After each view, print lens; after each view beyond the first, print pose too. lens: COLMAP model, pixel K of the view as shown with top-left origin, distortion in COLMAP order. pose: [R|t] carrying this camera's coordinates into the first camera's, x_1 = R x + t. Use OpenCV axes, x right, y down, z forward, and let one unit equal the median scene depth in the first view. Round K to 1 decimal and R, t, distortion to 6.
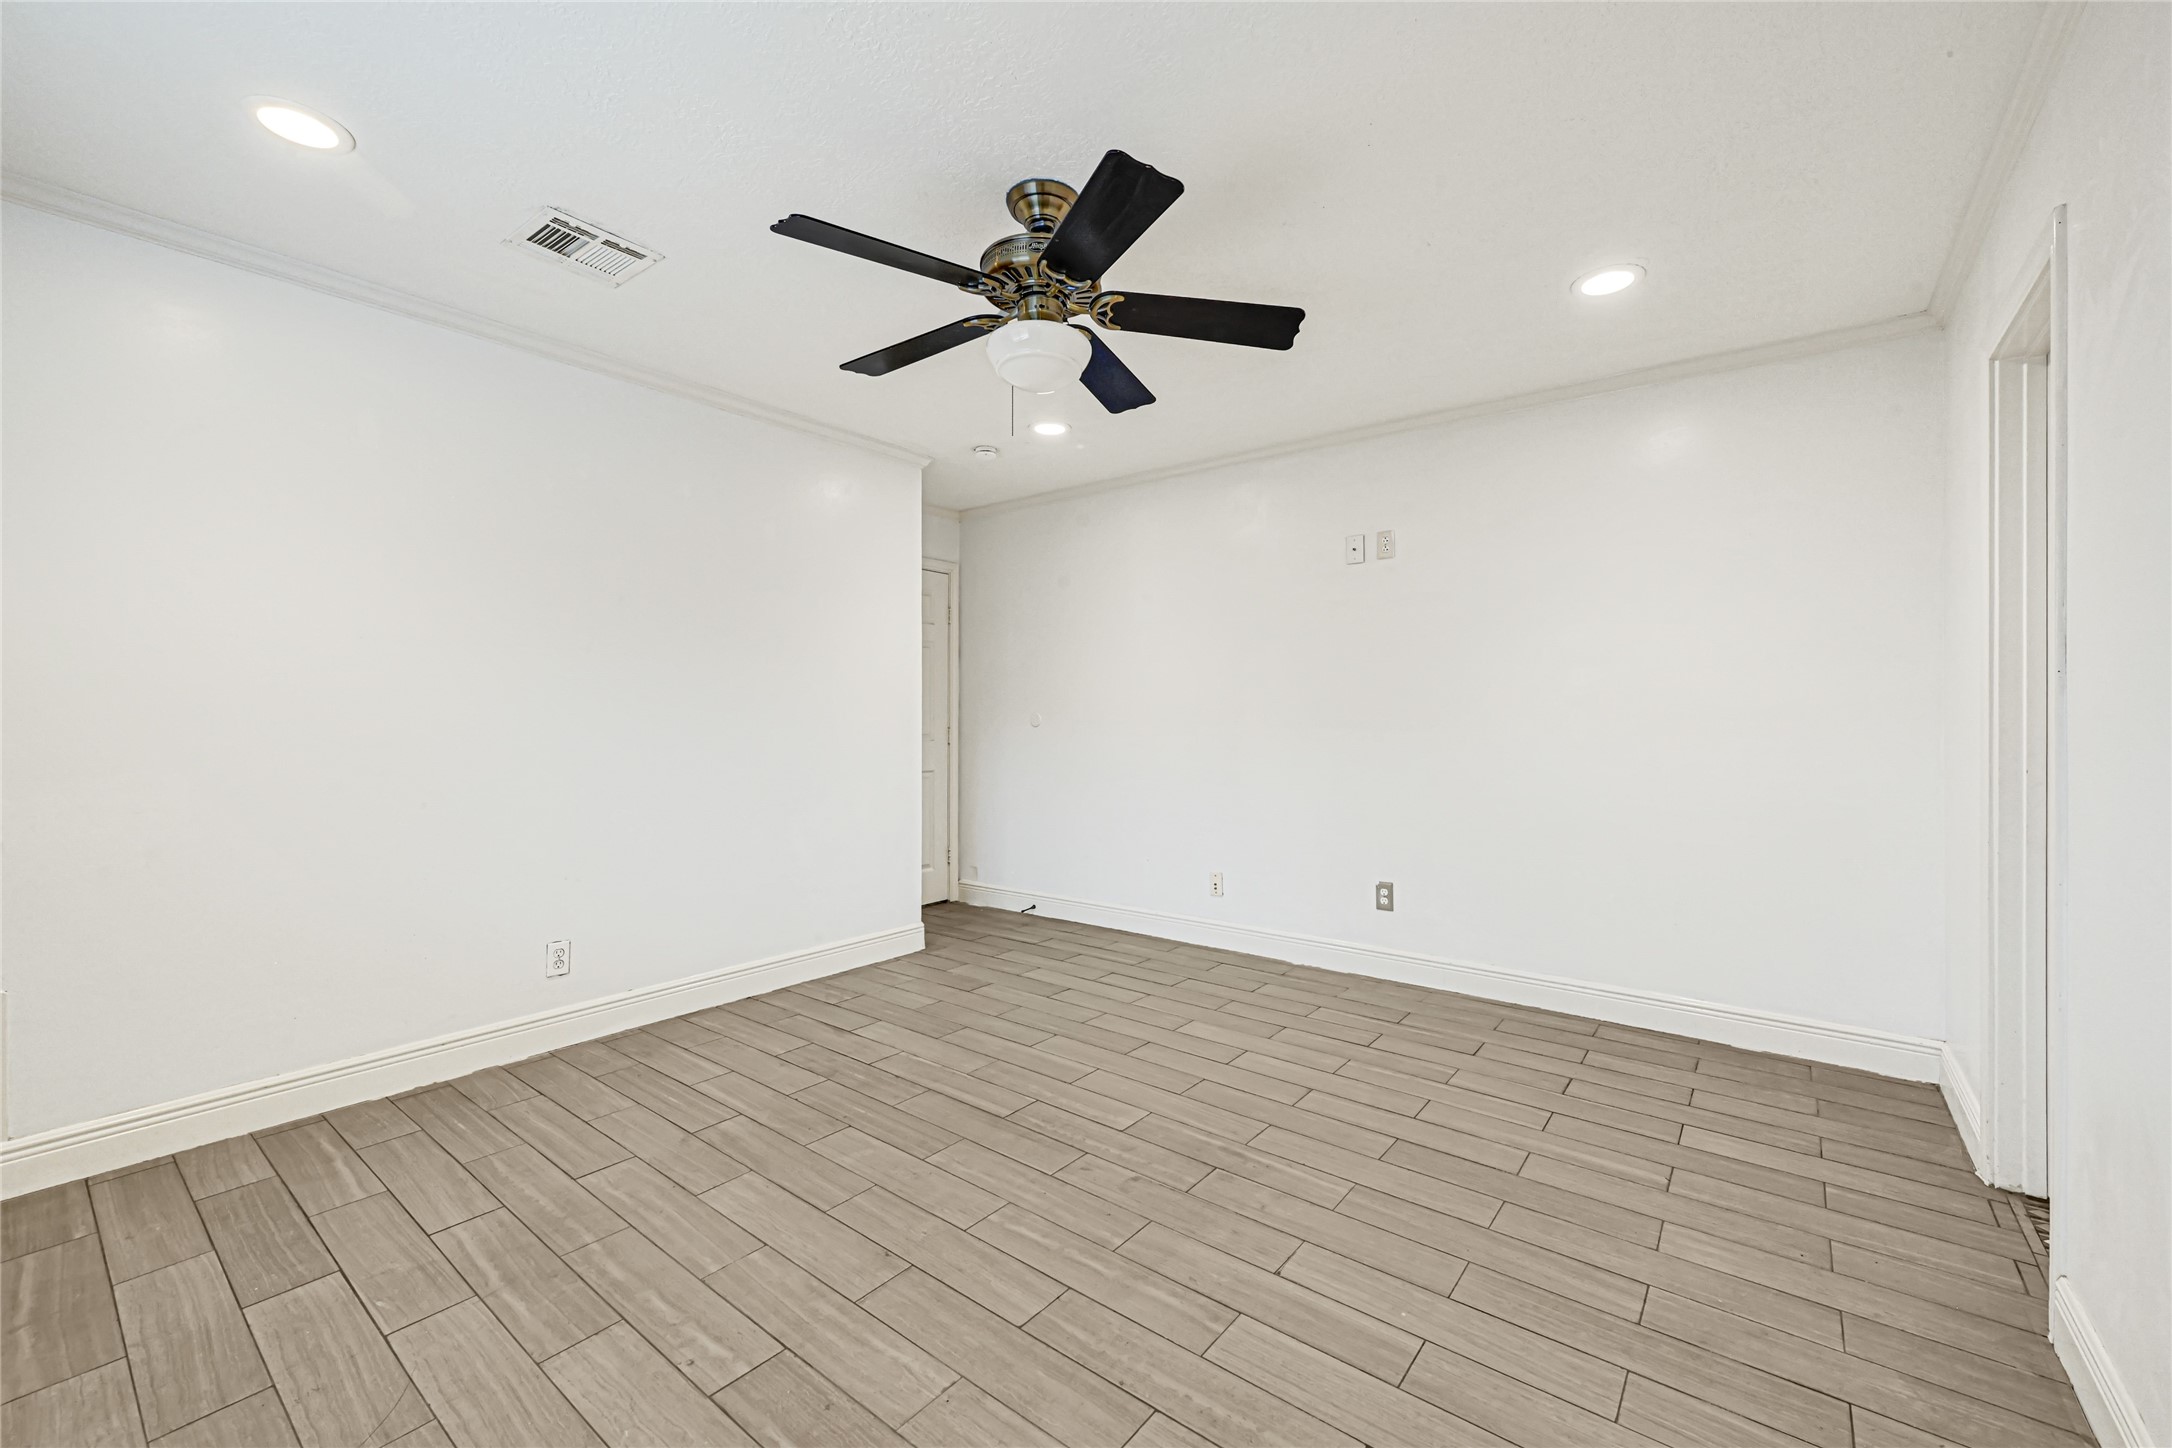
lens RADIAL K [[881.6, 0, 1091.1], [0, 881.6, 723.0], [0, 0, 1]] dist [0.000076, 0.000445]
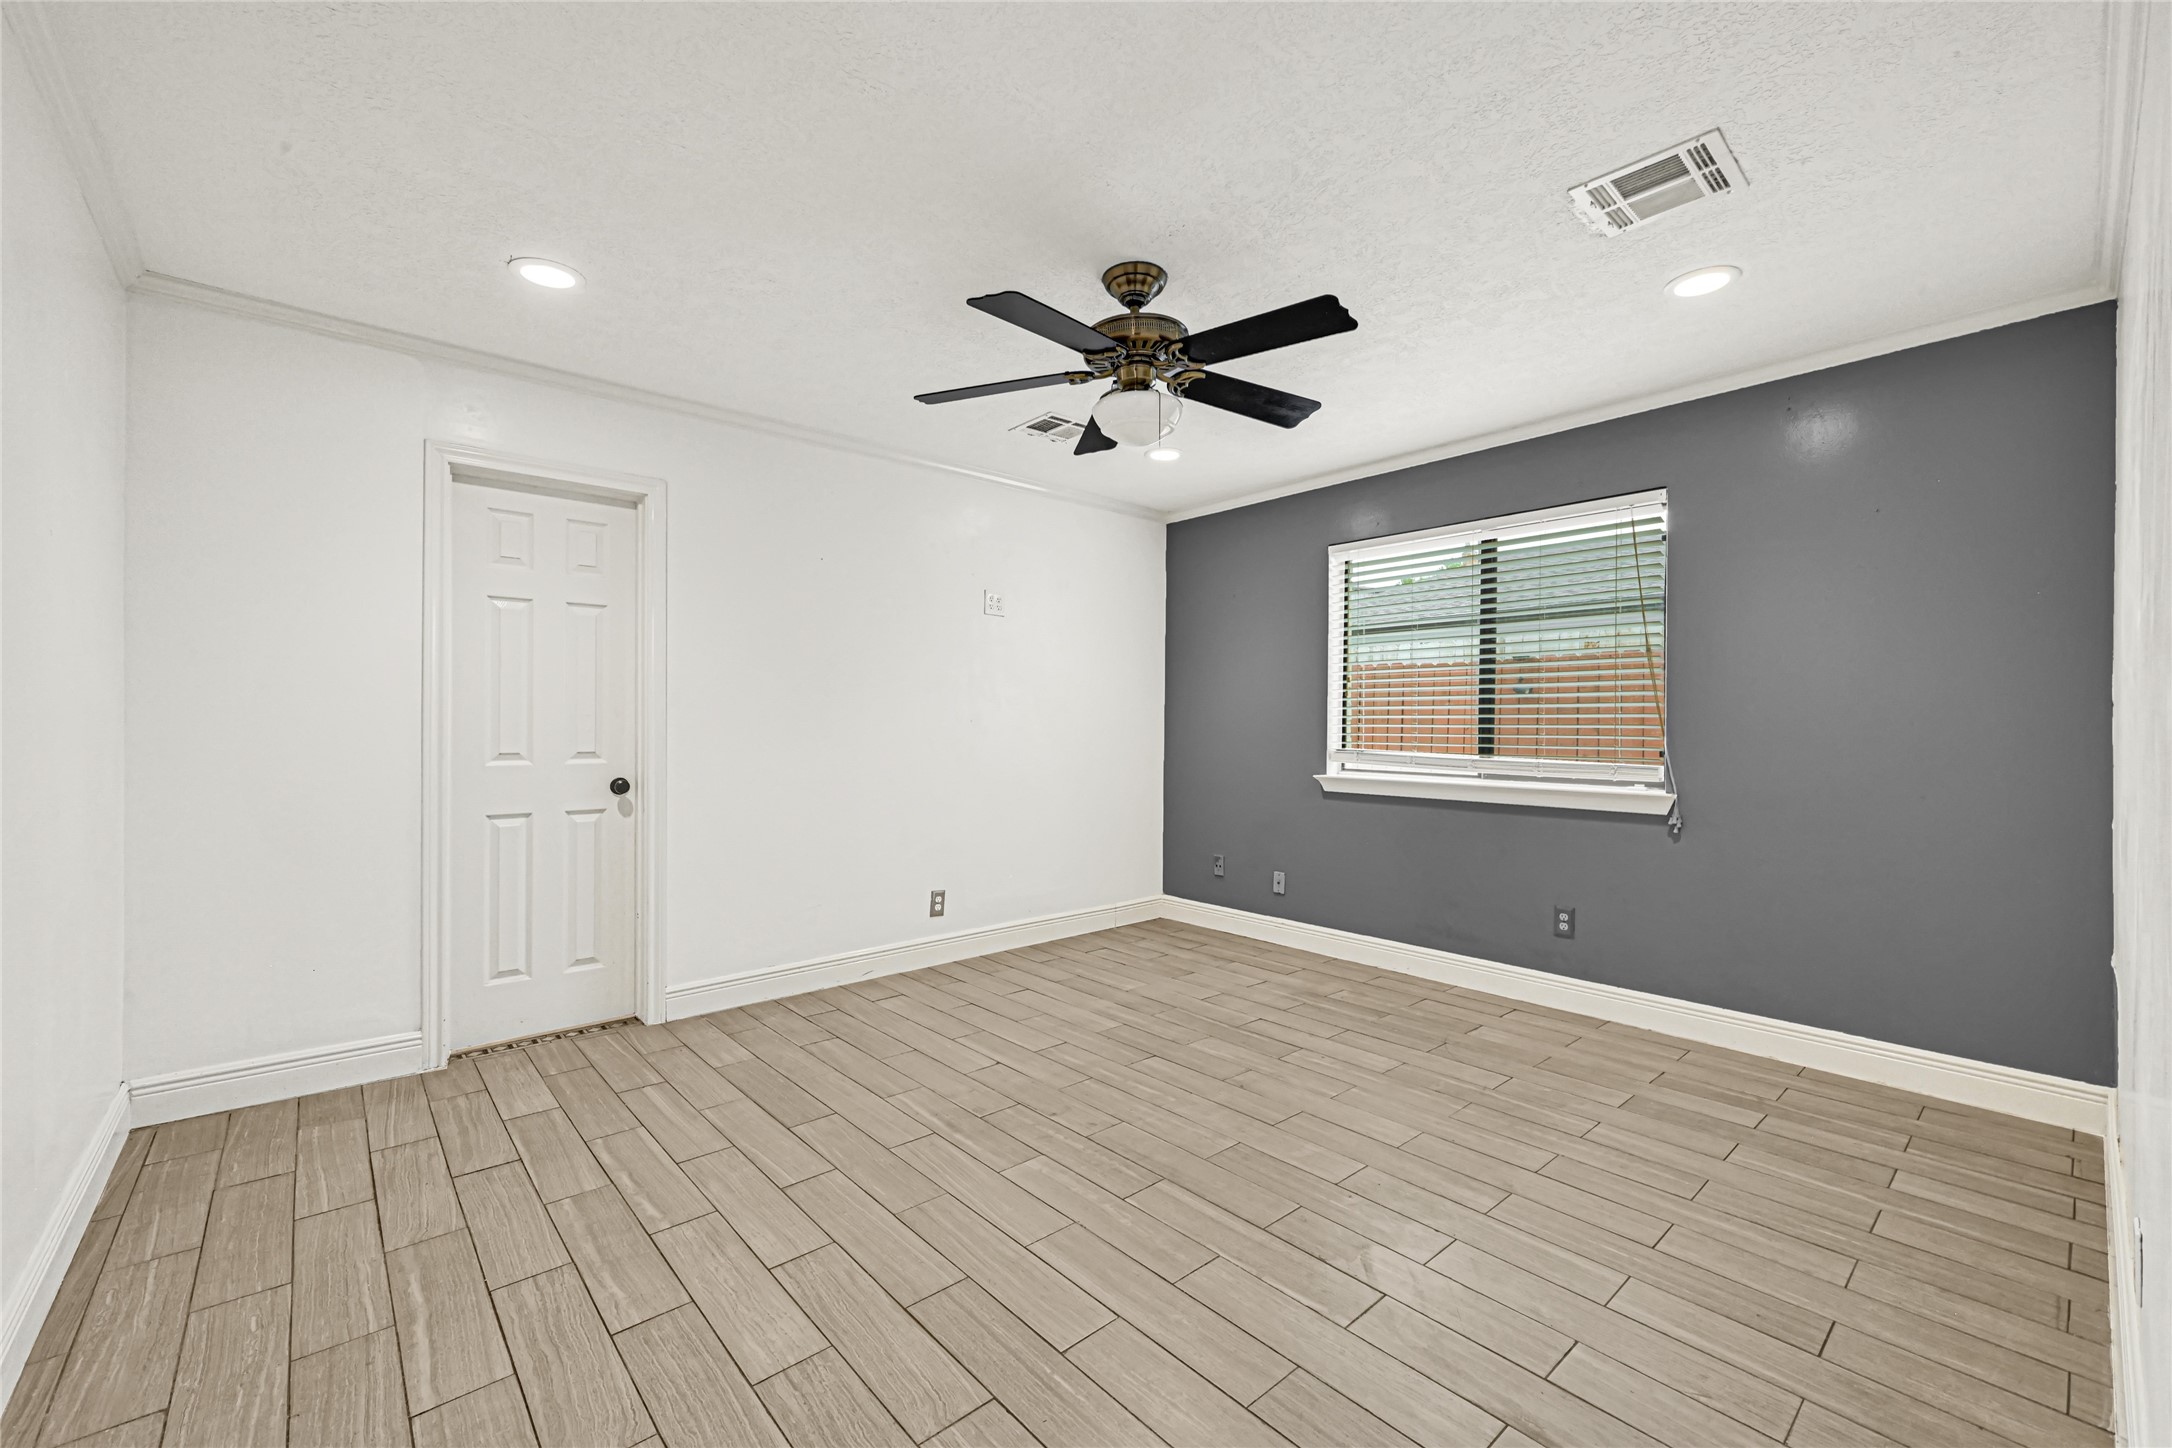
lens RADIAL K [[881.6, 0, 1091.1], [0, 881.6, 723.0], [0, 0, 1]] dist [0.000076, 0.000445]
pose [[-0.984250, -0.004584, 0.176723, -0.189321], [-0.003731, 0.999980, 0.005159, -0.015747], [-0.176743, 0.004418, -0.984247, 1.969879]]
